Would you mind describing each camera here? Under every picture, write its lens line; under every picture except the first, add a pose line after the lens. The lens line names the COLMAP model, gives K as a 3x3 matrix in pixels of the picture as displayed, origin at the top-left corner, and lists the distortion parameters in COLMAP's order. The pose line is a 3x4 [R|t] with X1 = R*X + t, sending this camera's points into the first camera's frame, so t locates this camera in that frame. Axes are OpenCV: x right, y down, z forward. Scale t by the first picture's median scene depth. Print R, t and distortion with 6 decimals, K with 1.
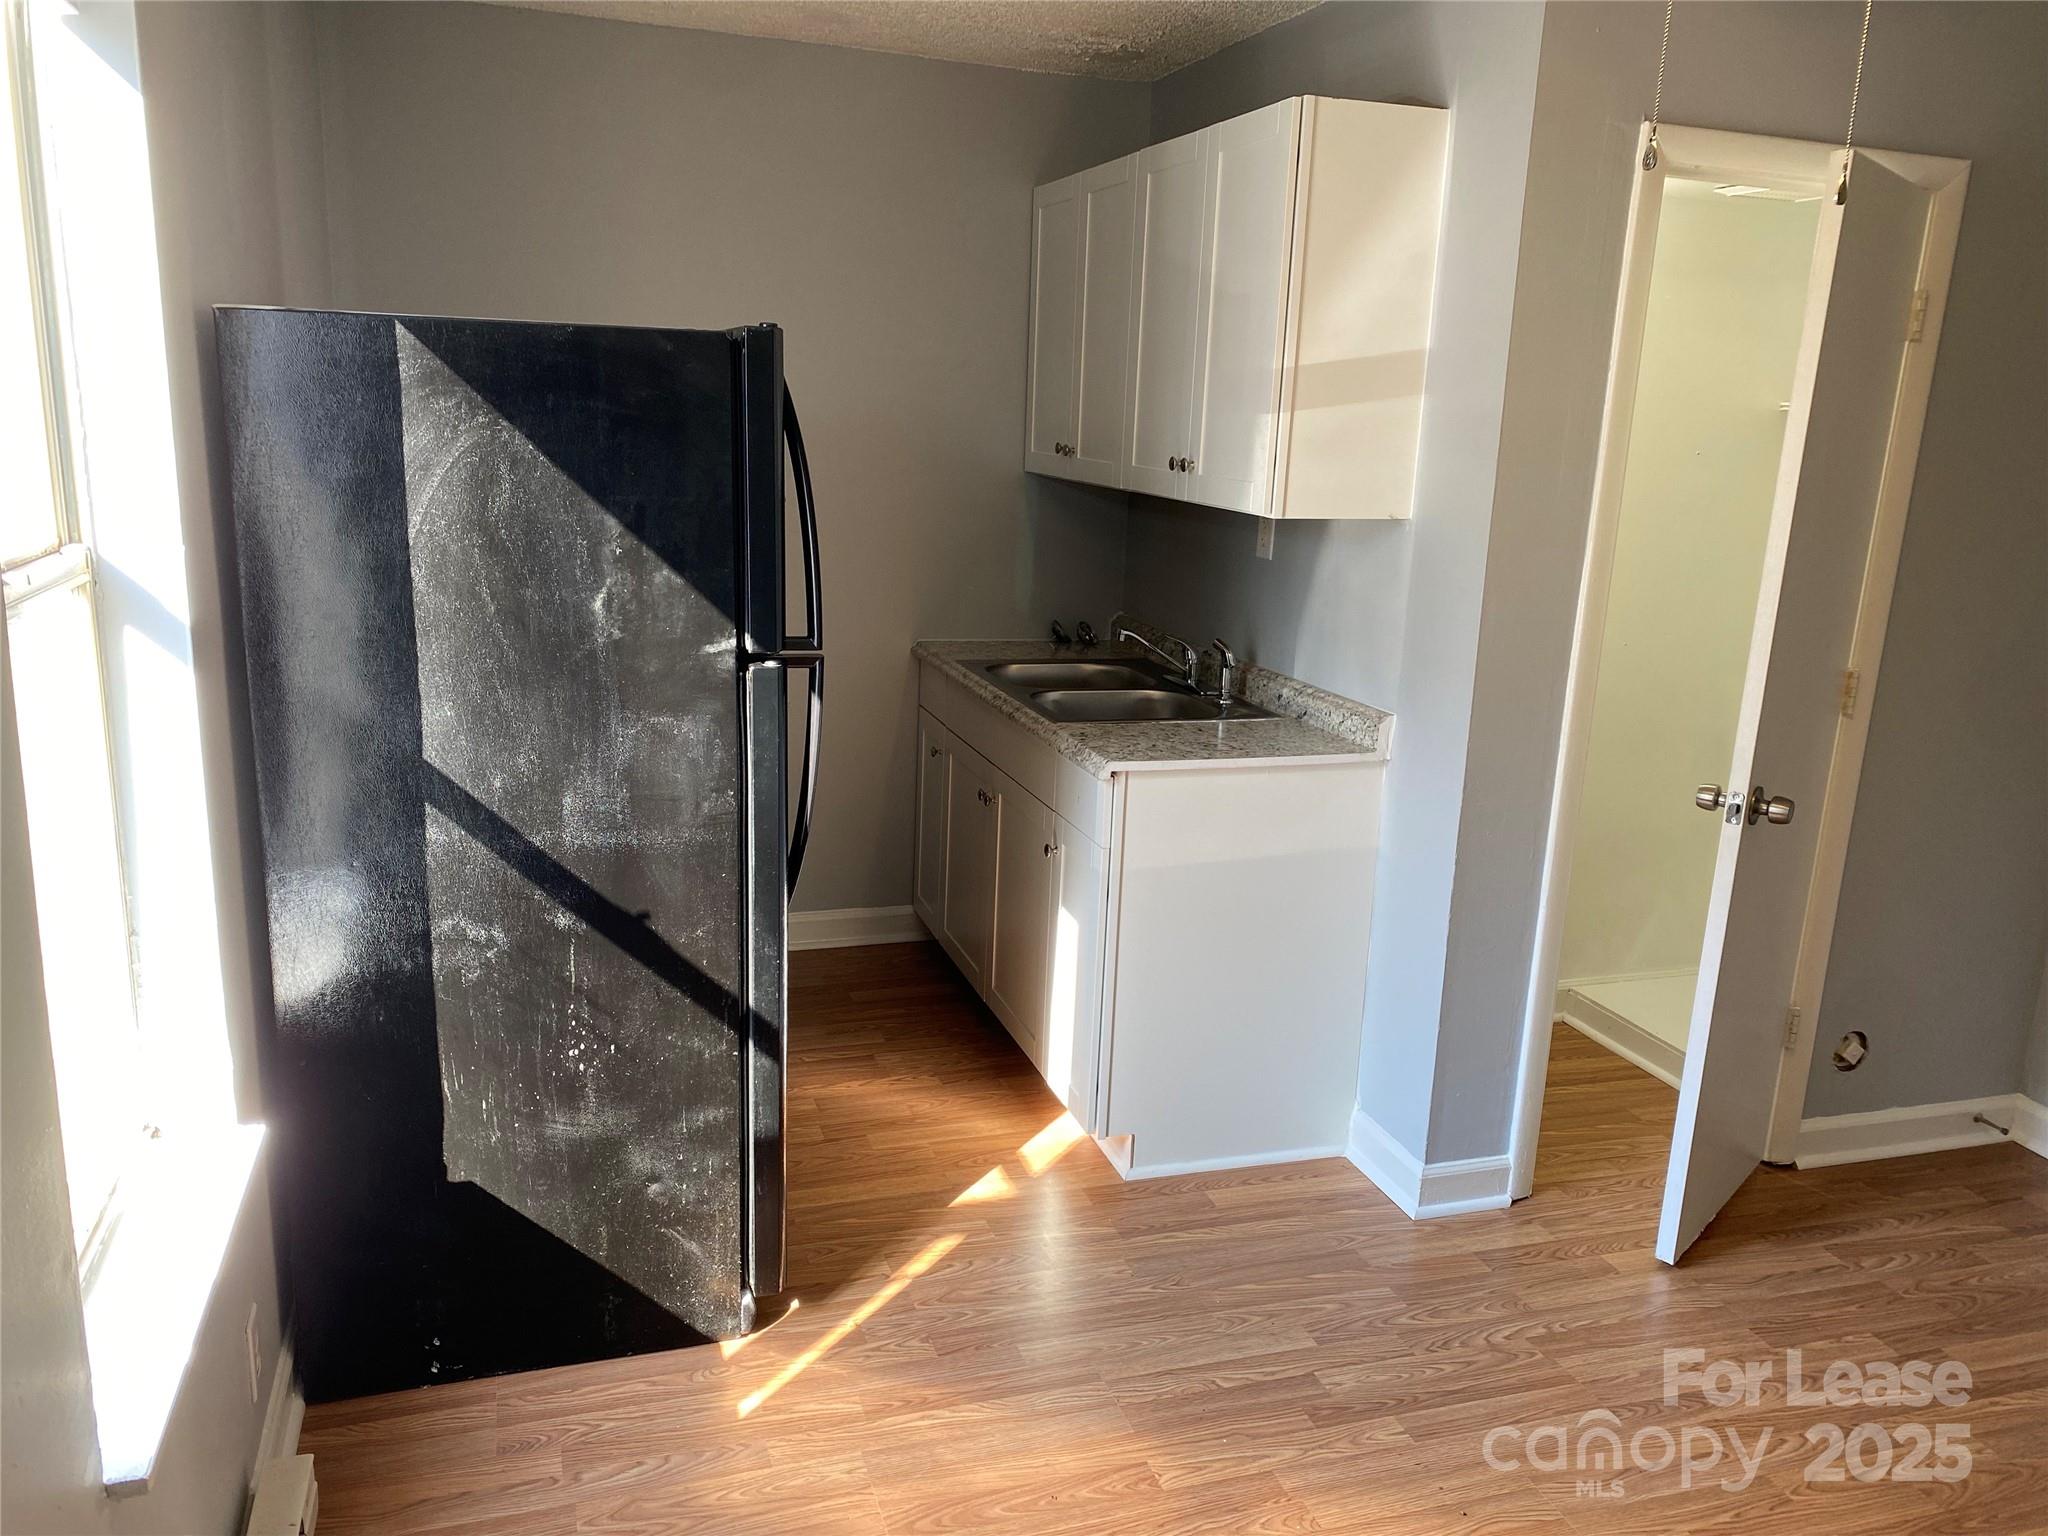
lens RADIAL K [[1578.0, 0, 1041.0], [0, 1578.0, 787.9], [0, 0, 1]] dist [0.020627, -0.041572]
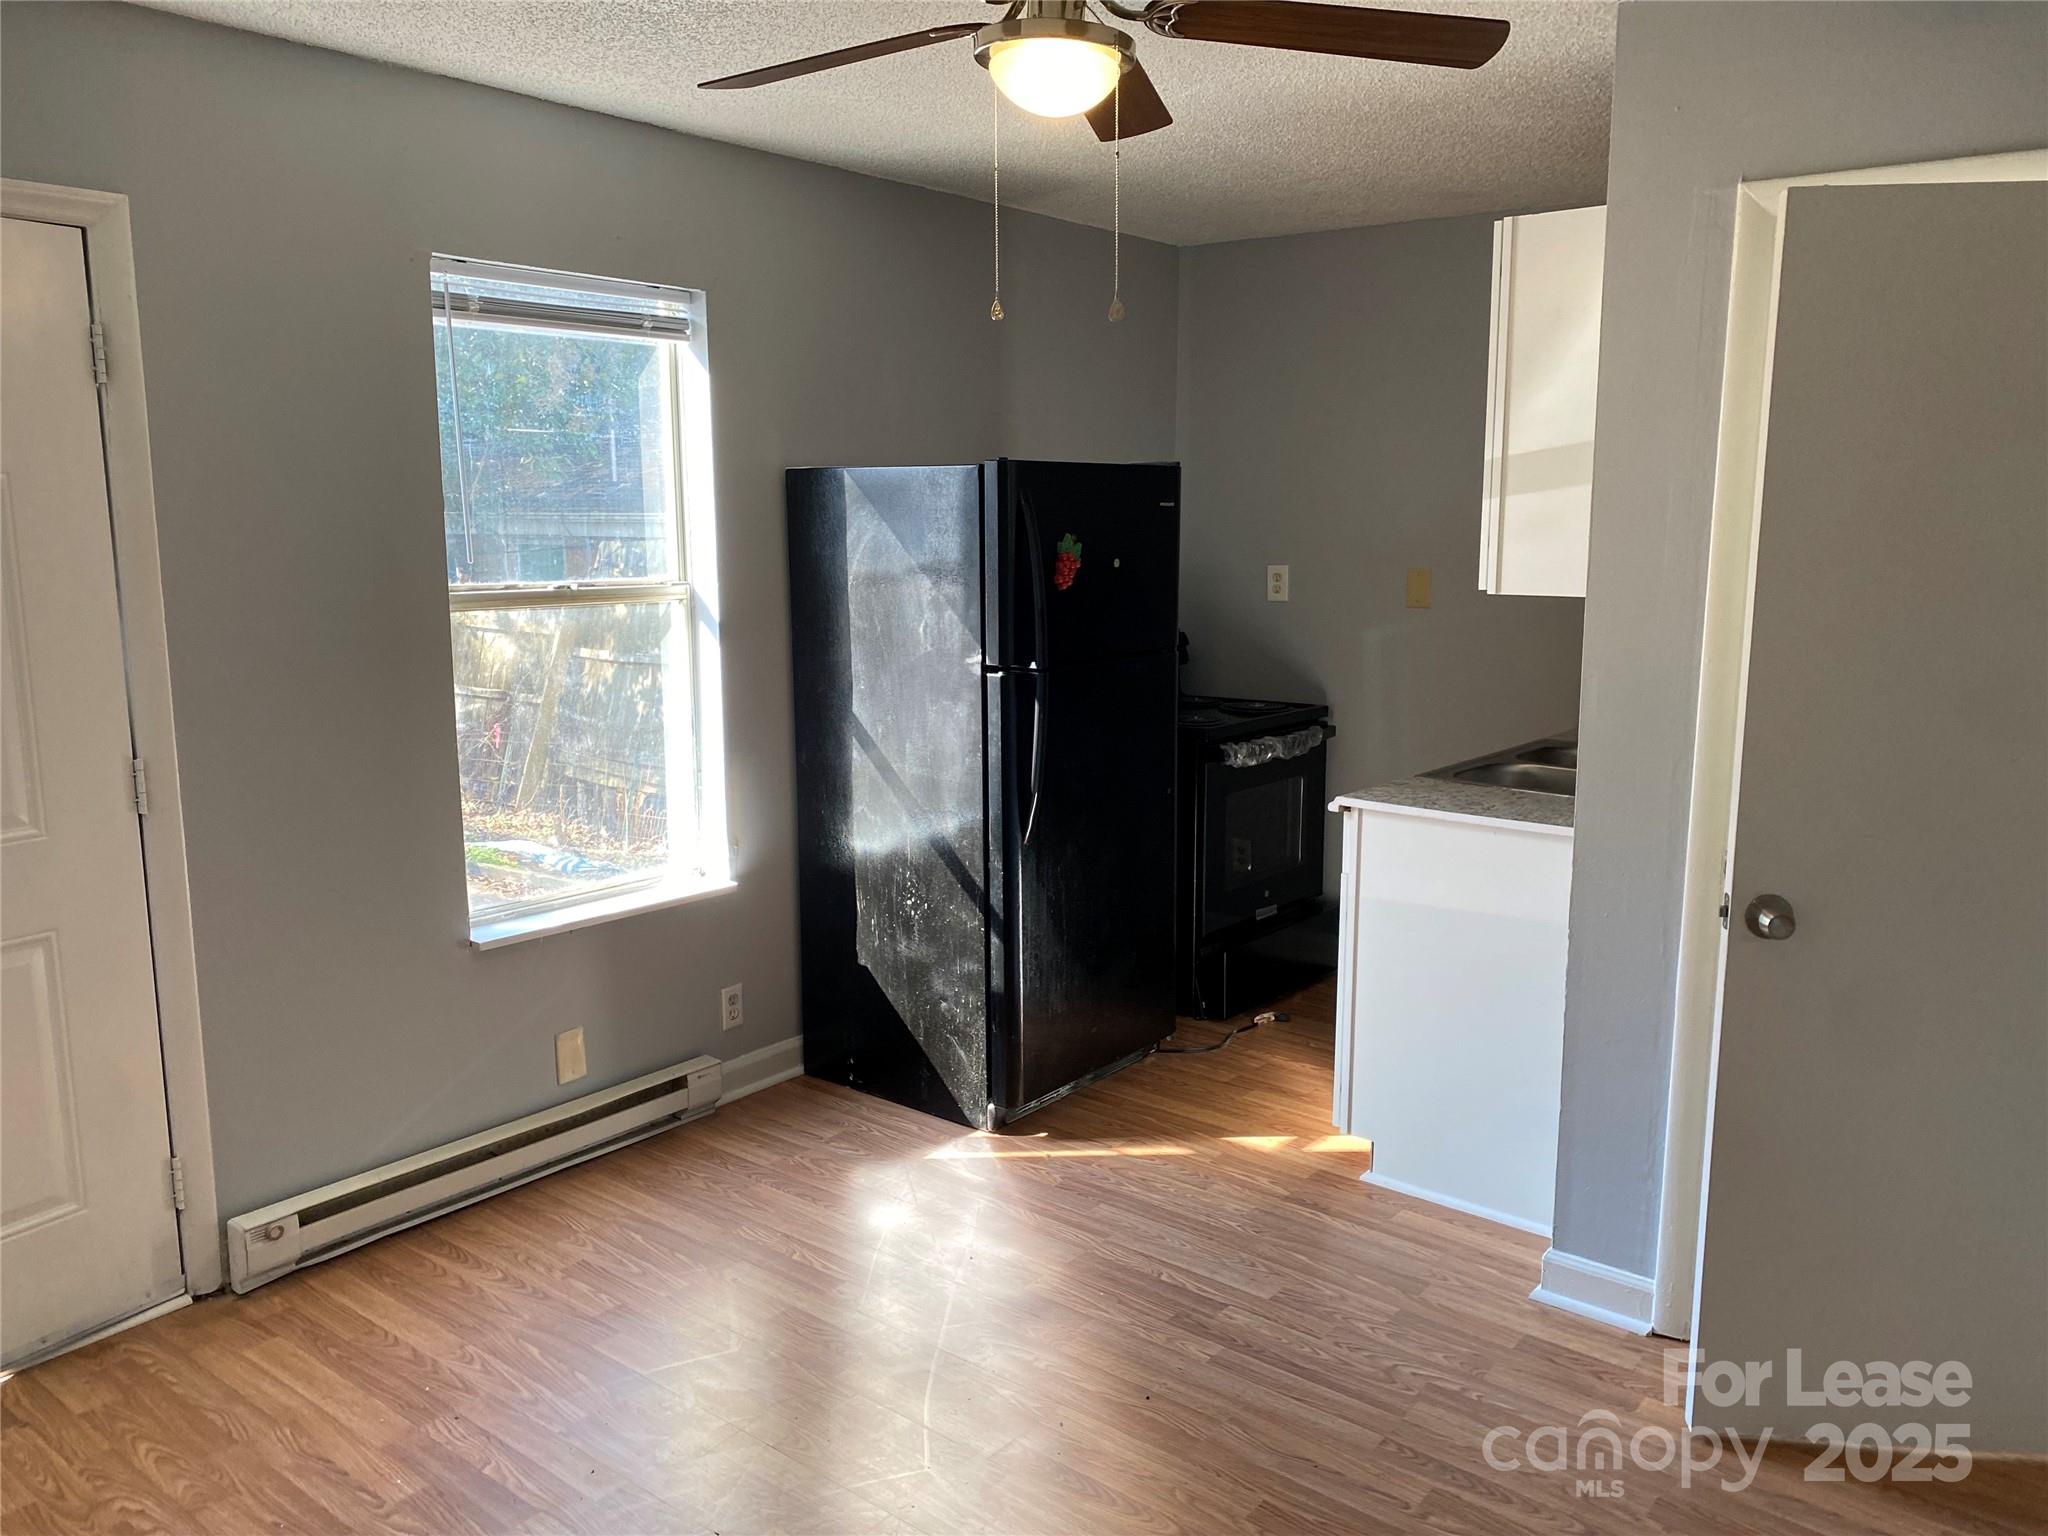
lens RADIAL K [[1578.0, 0, 1015.0], [0, 1578.0, 753.0], [0, 0, 1]] dist [0.020627, -0.041572]
pose [[0.512152, 0.081819, -0.854989, 1.075349], [-0.187478, 0.982098, -0.018320, 0.022640], [0.838184, 0.169674, 0.518323, 0.200537]]
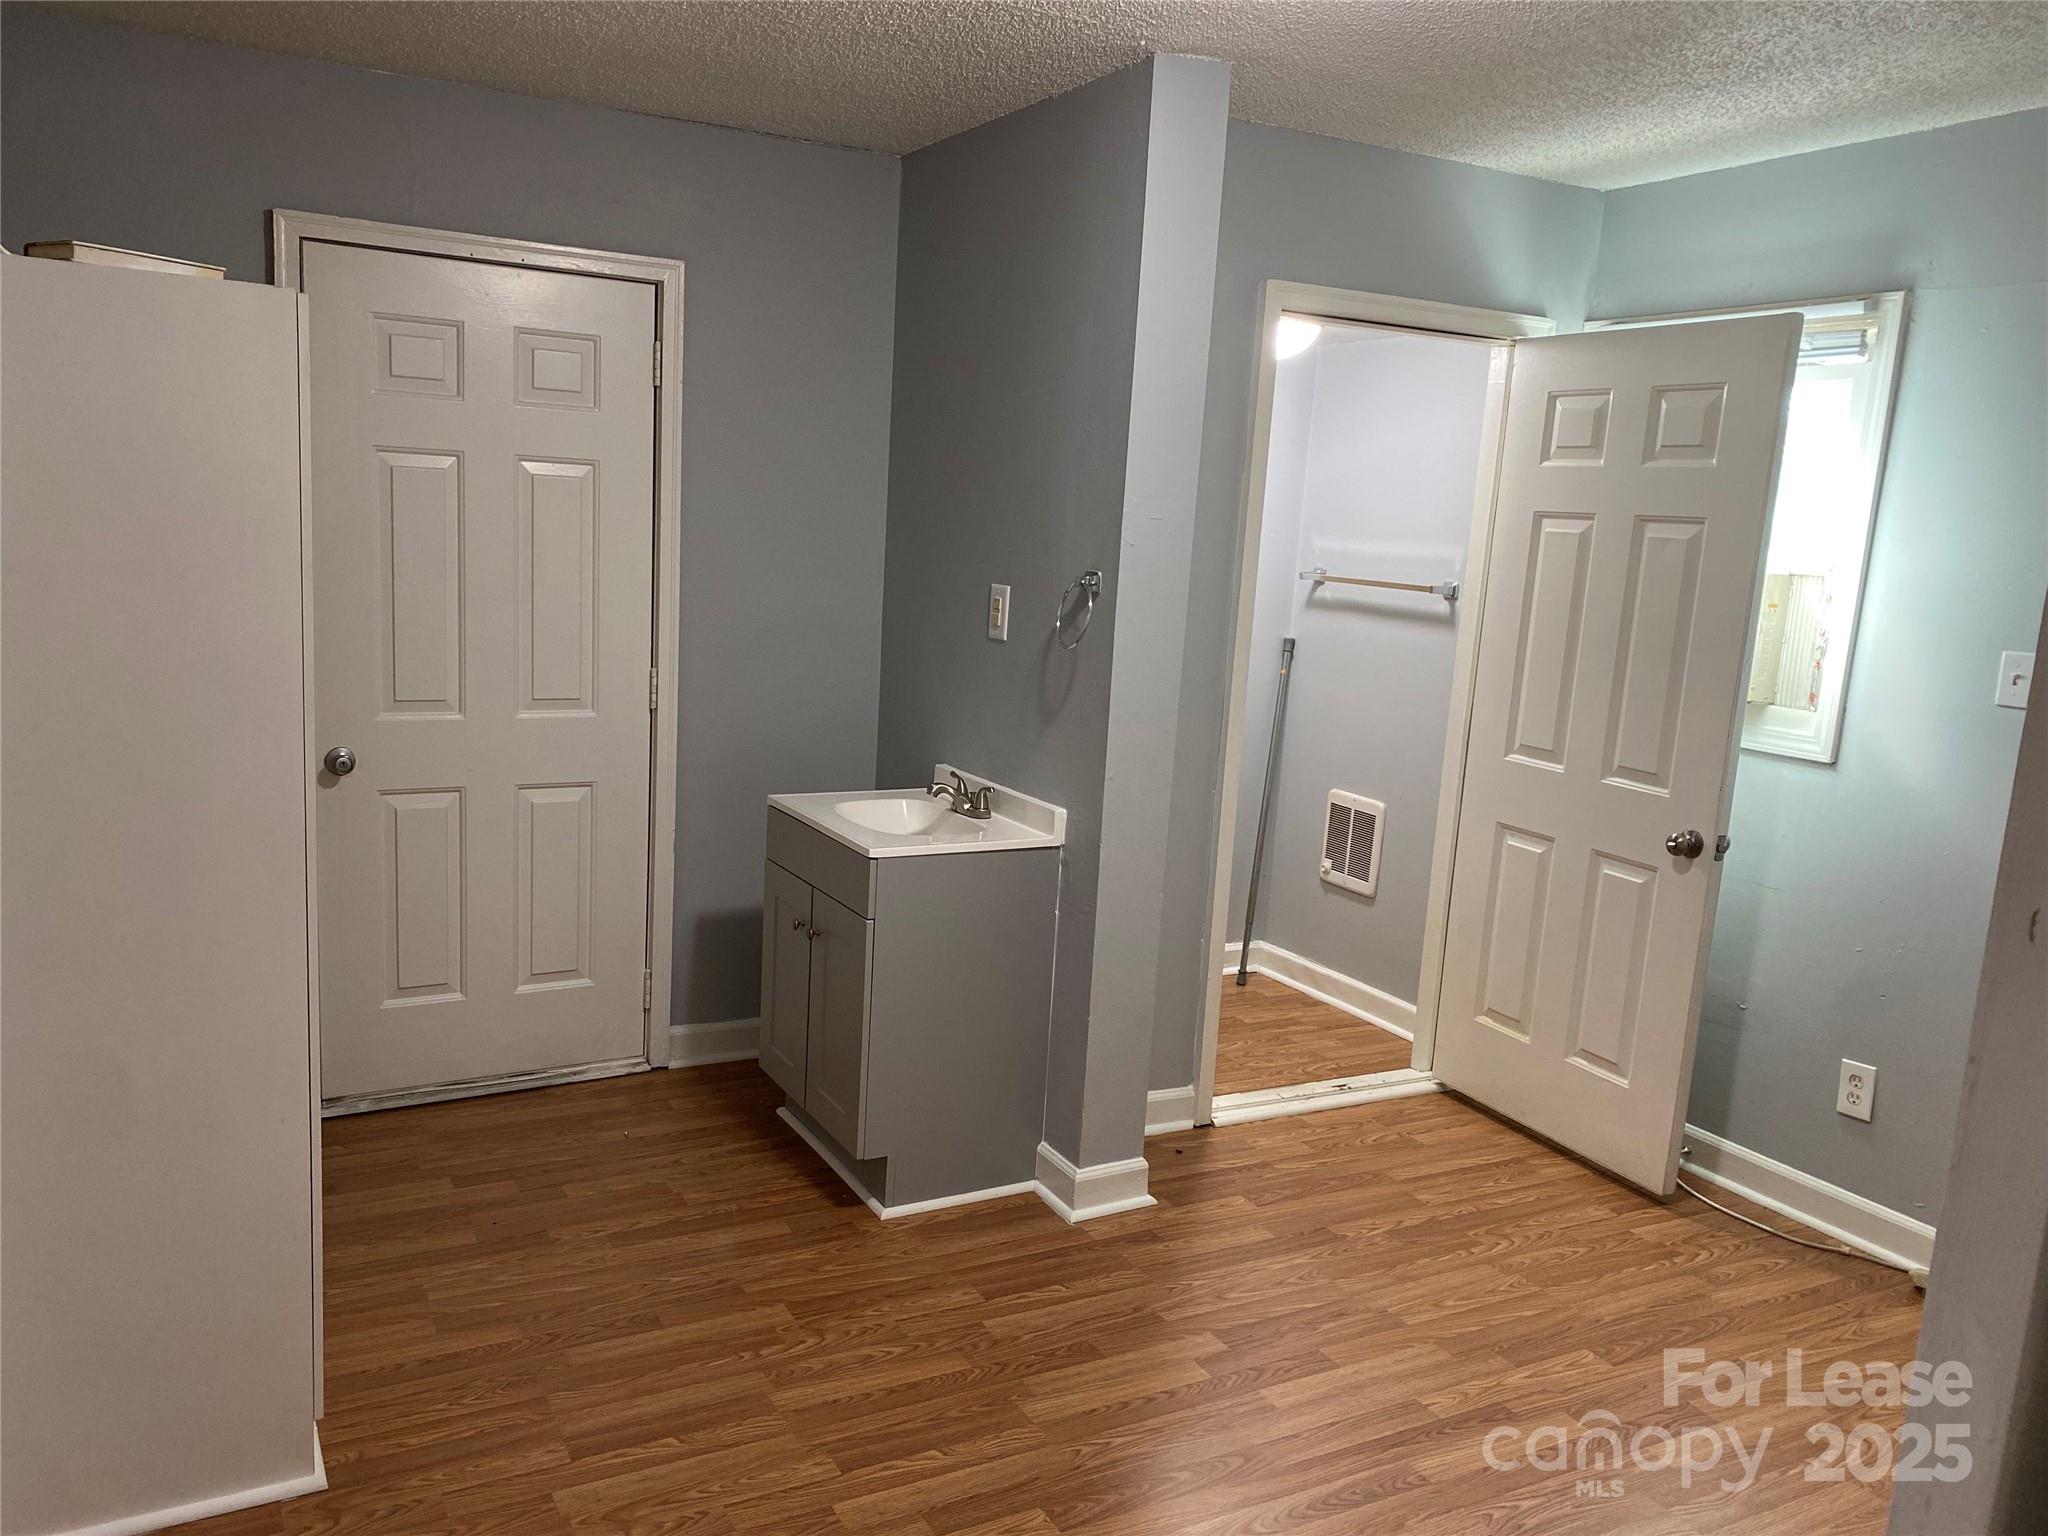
lens RADIAL K [[1578.0, 0, 1027.0], [0, 1578.0, 776.9], [0, 0, 1]] dist [0.020627, -0.041572]
pose [[-0.978496, -0.069576, -0.194176, 0.405460], [-0.142656, 0.908211, 0.393450, -0.459042], [0.148978, 0.412689, -0.898606, 1.938209]]
